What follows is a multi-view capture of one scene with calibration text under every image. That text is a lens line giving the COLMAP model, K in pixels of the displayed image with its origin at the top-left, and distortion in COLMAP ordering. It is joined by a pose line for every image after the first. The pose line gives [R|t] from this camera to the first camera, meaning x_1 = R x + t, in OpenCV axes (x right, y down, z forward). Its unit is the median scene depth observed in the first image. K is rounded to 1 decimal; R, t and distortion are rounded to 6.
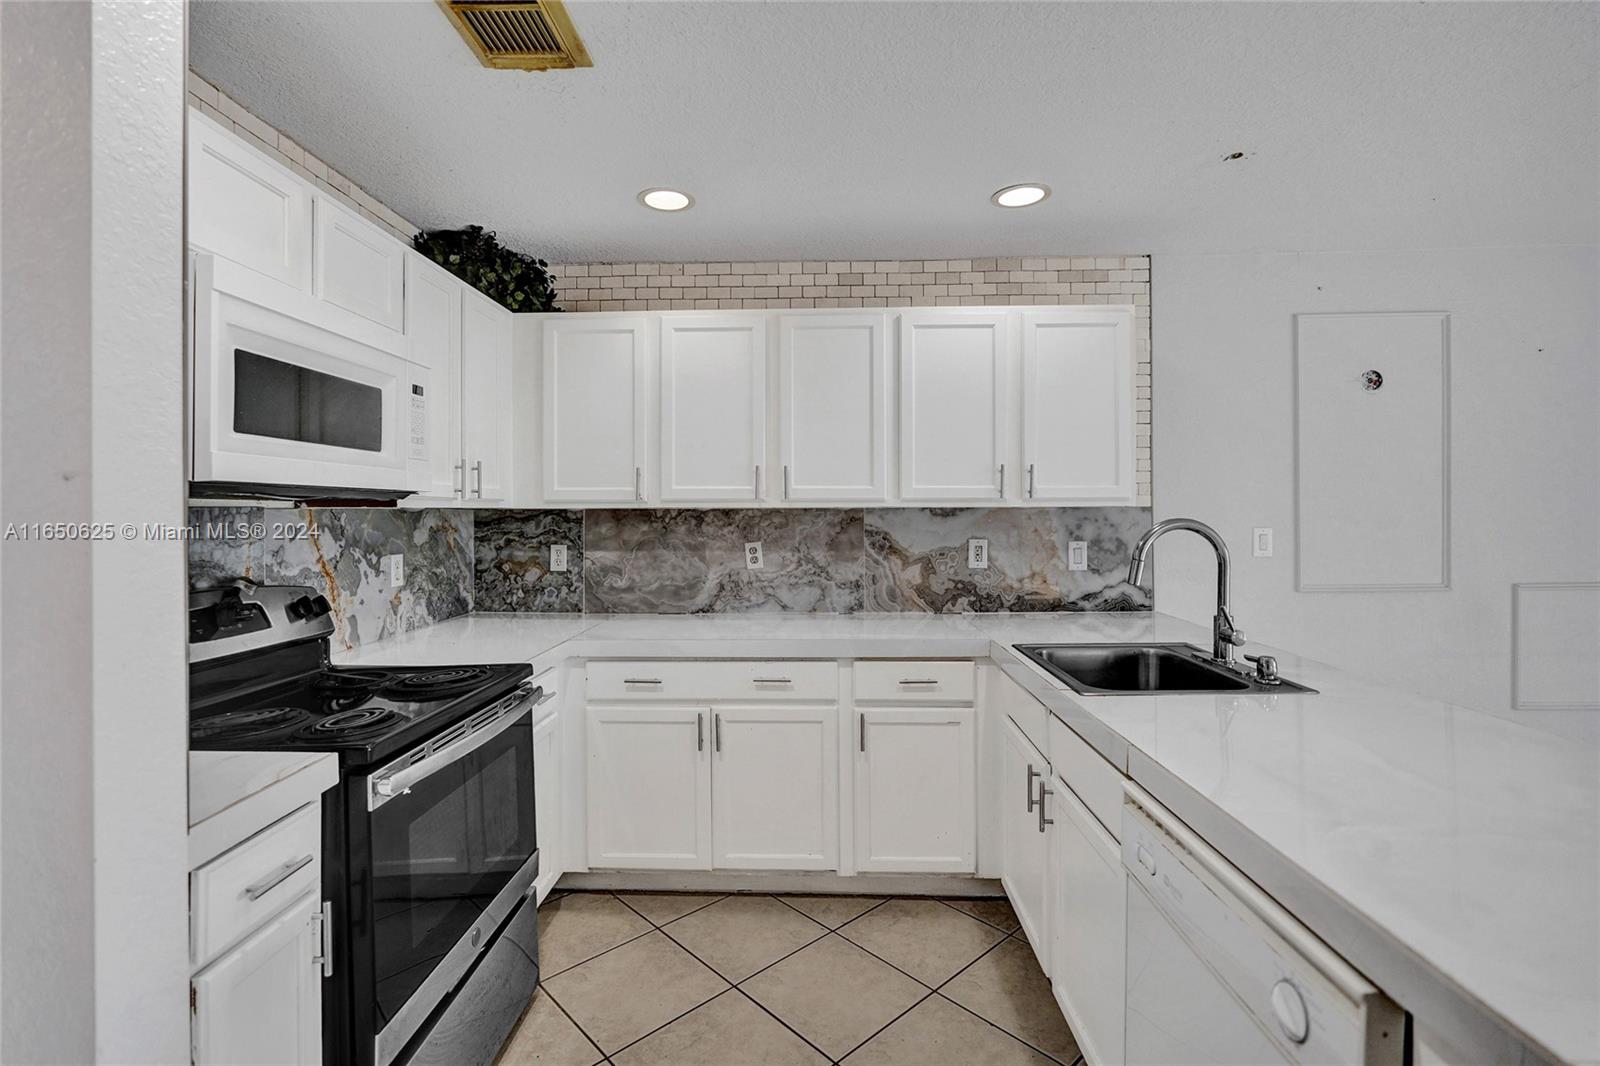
lens RADIAL K [[737.2, 0, 799.1], [0, 737.2, 515.5], [0, 0, 1]] dist [-0.002989, 0.004284]
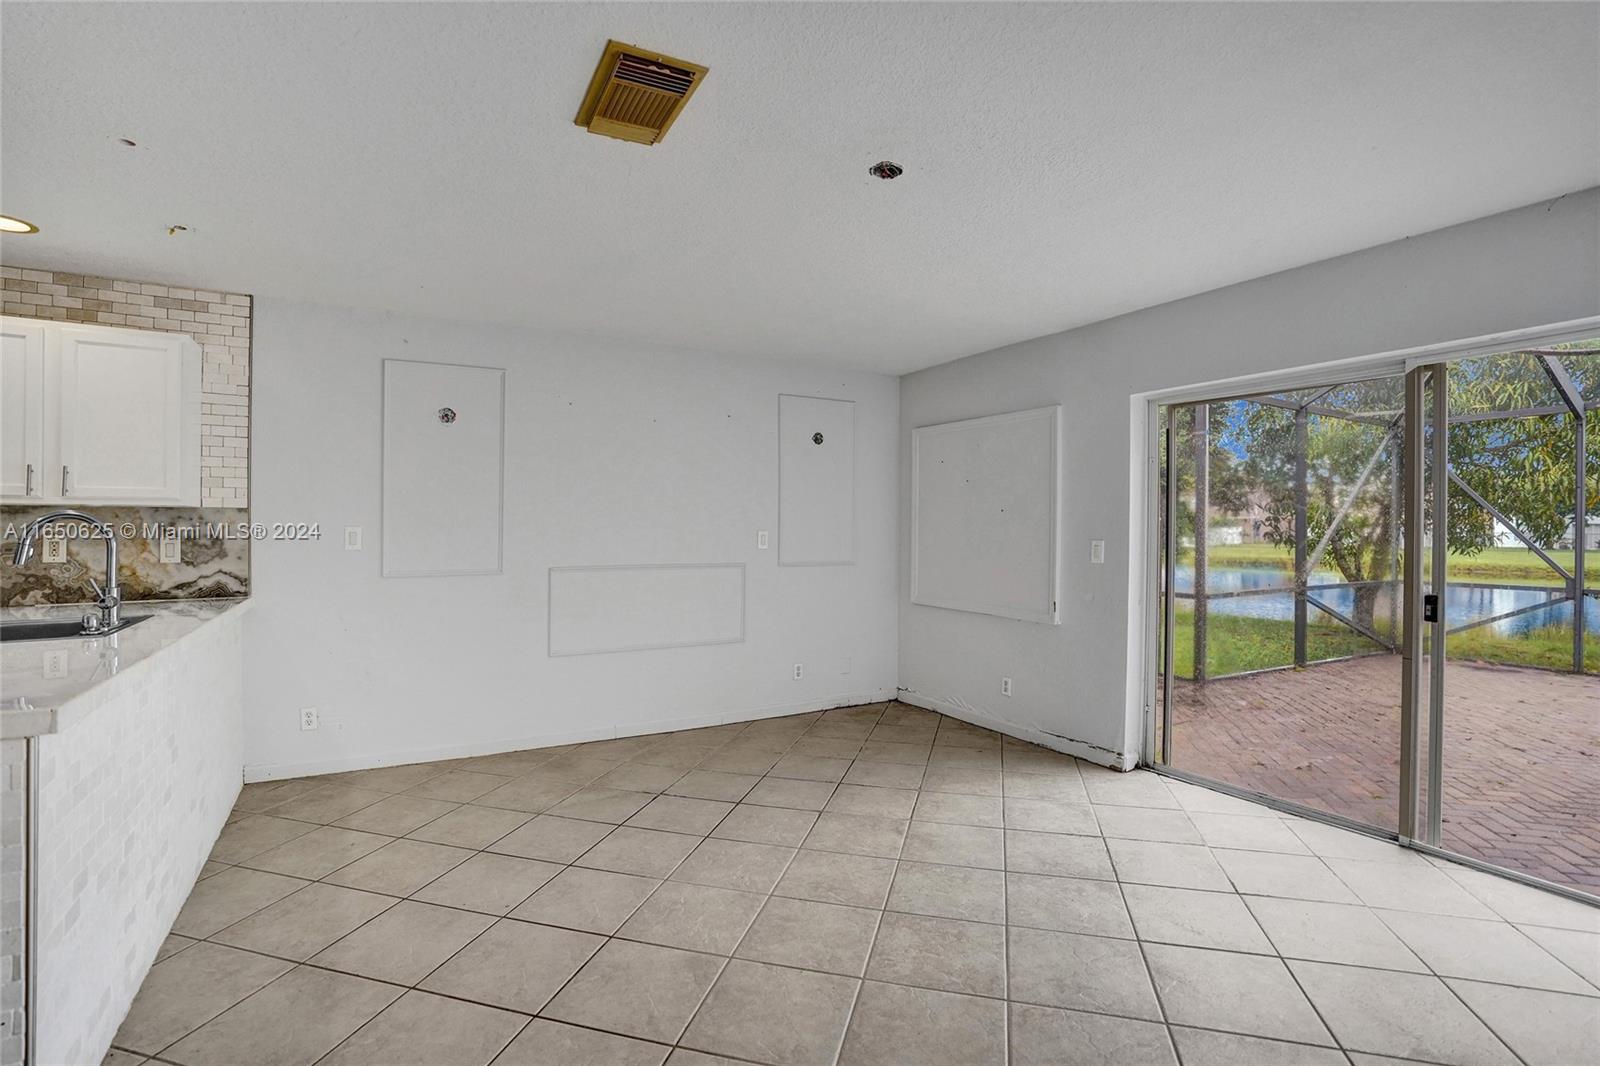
lens RADIAL K [[733.6, 0, 800.0], [0, 733.6, 533.0], [0, 0, 1]] dist [-0.068799, 0.022075]
pose [[0.846108, 0.005191, 0.532986, 0.618630], [-0.004122, 0.999986, -0.003195, 0.027743], [-0.532996, 0.000507, 0.846118, -0.427352]]
